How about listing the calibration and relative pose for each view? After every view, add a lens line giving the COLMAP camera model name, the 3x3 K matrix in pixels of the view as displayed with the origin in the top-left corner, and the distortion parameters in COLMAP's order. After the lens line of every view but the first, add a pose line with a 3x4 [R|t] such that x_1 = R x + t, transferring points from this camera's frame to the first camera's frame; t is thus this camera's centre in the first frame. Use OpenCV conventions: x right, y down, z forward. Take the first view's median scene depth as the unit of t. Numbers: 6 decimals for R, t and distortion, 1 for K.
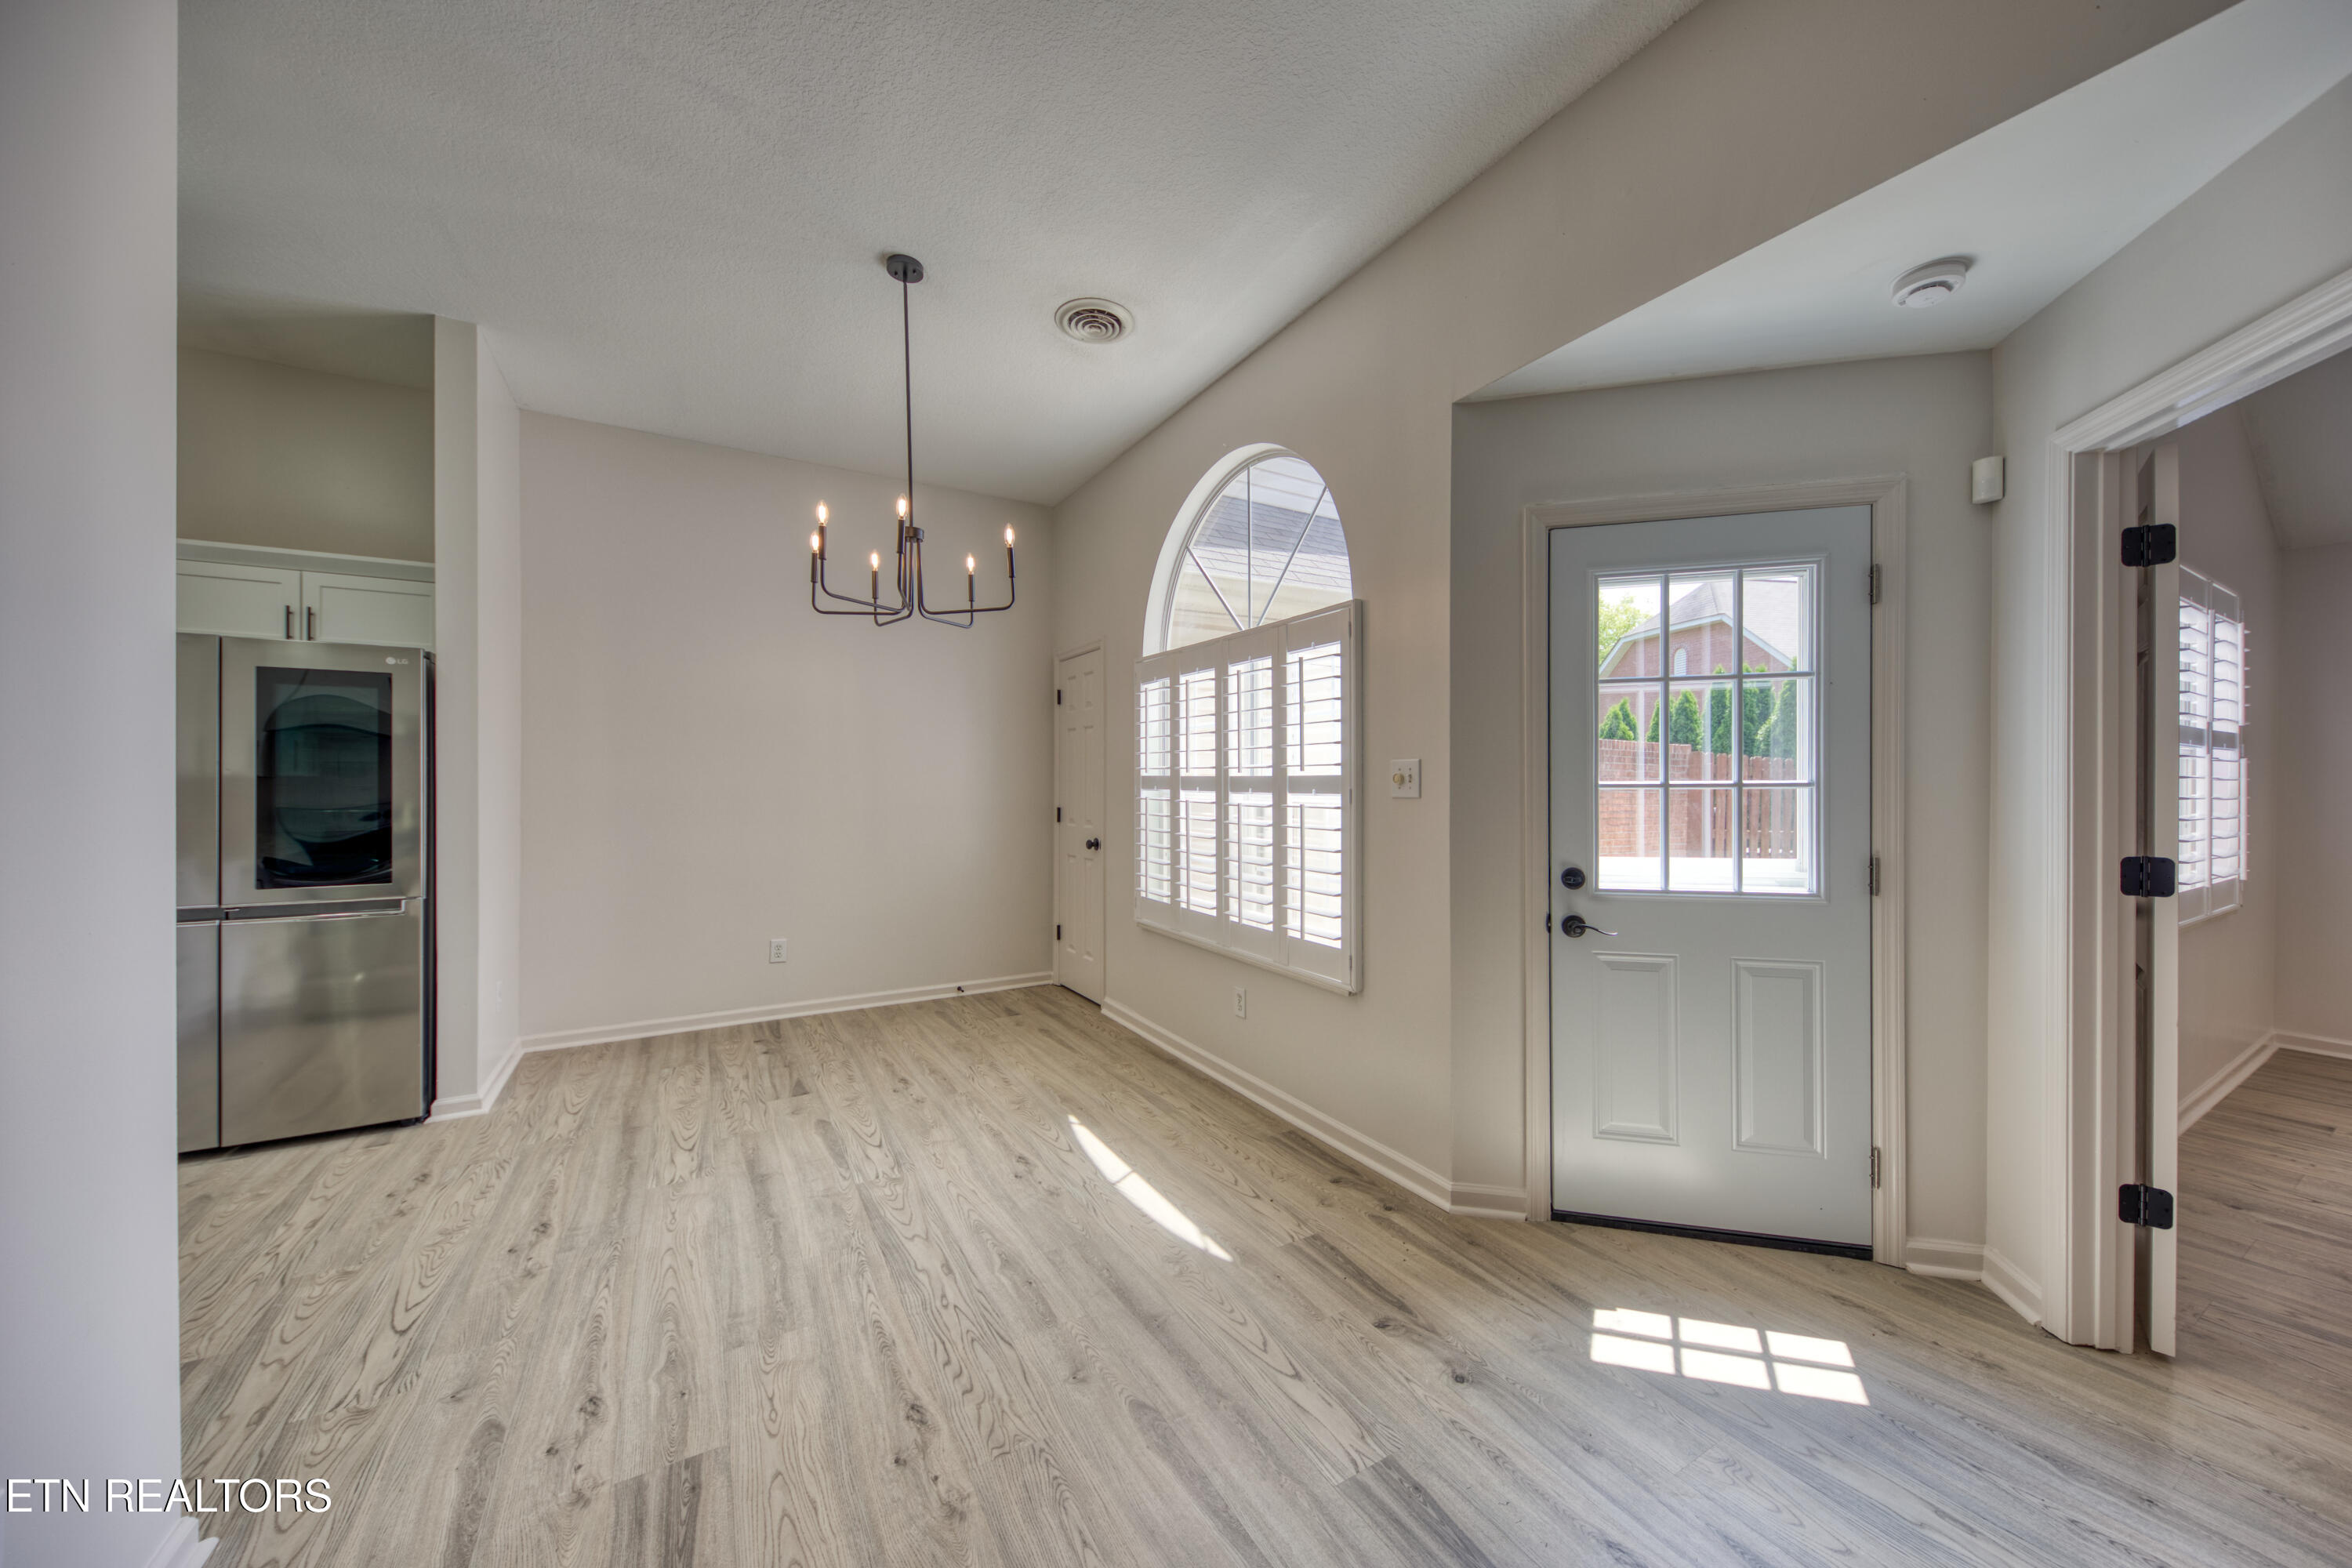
lens RADIAL K [[829.1, 0, 1223.8], [0, 829.1, 789.7], [0, 0, 1]] dist [0.012889, -0.000895]
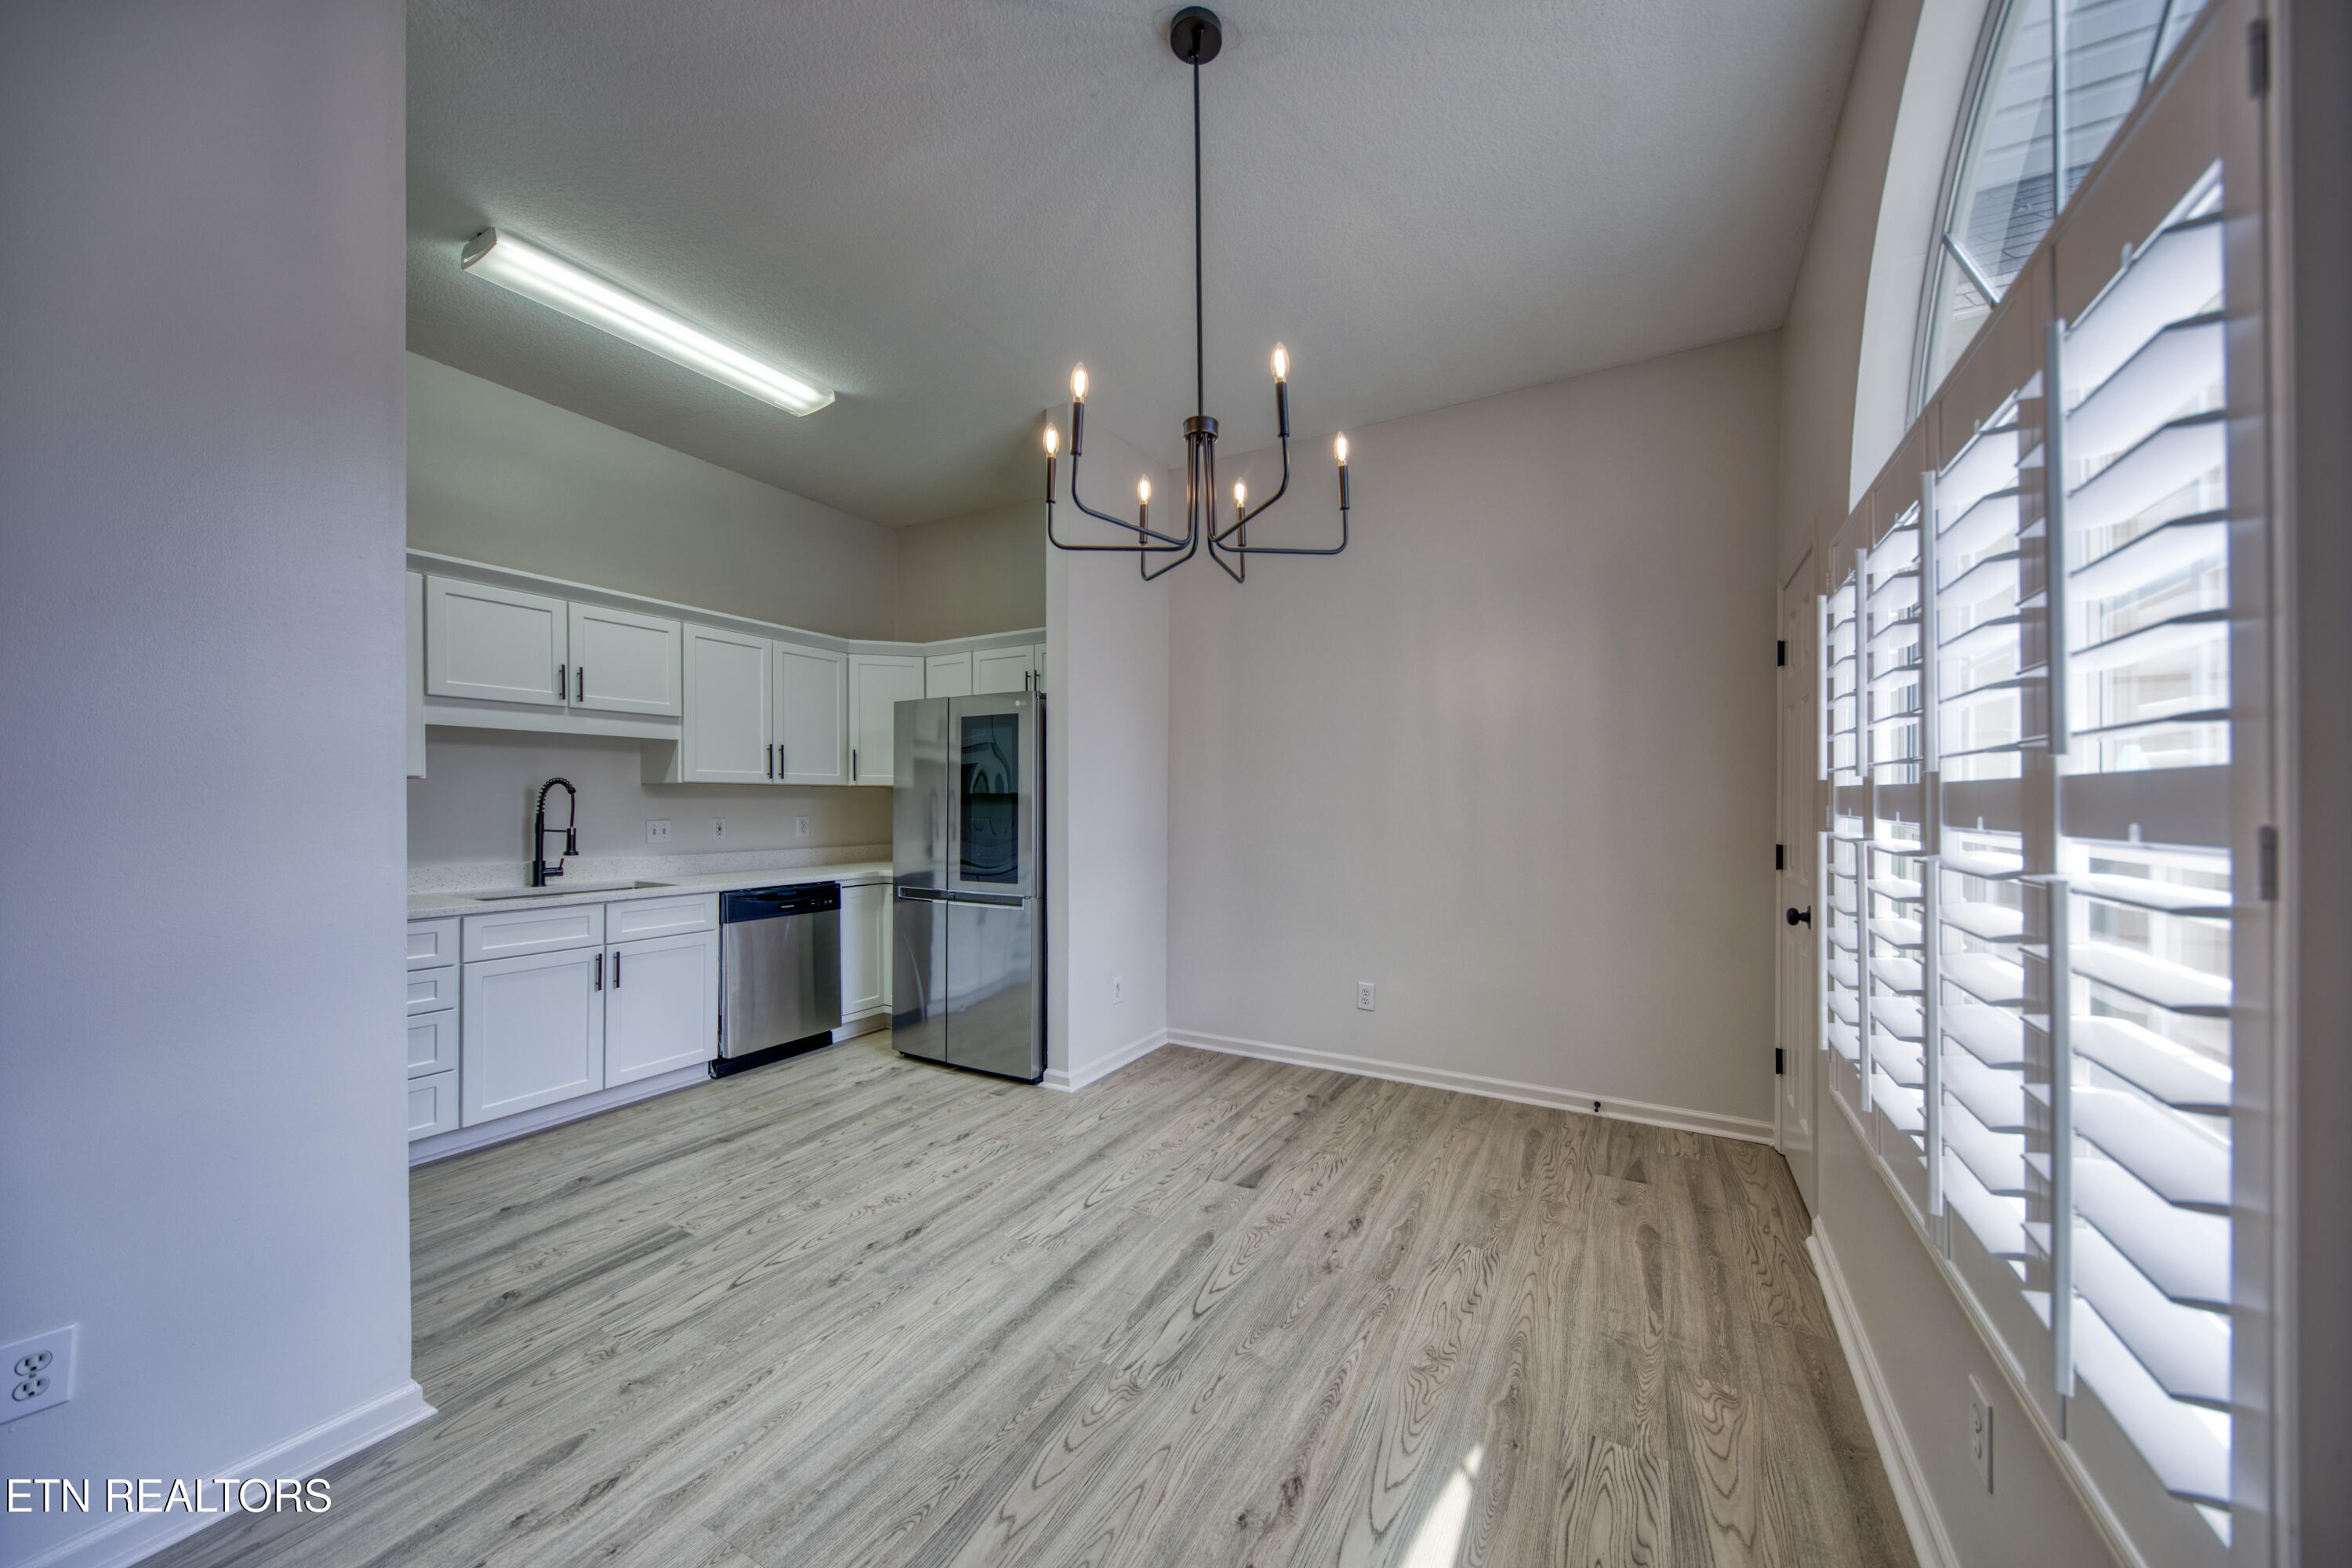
lens RADIAL K [[829.1, 0, 1177.3], [0, 829.1, 799.4], [0, 0, 1]] dist [0.012889, -0.000895]
pose [[0.478215, -0.003842, -0.878235, 0.202965], [-0.004507, 0.999967, -0.006828, -0.005571], [0.878231, 0.007224, 0.478181, 0.649707]]
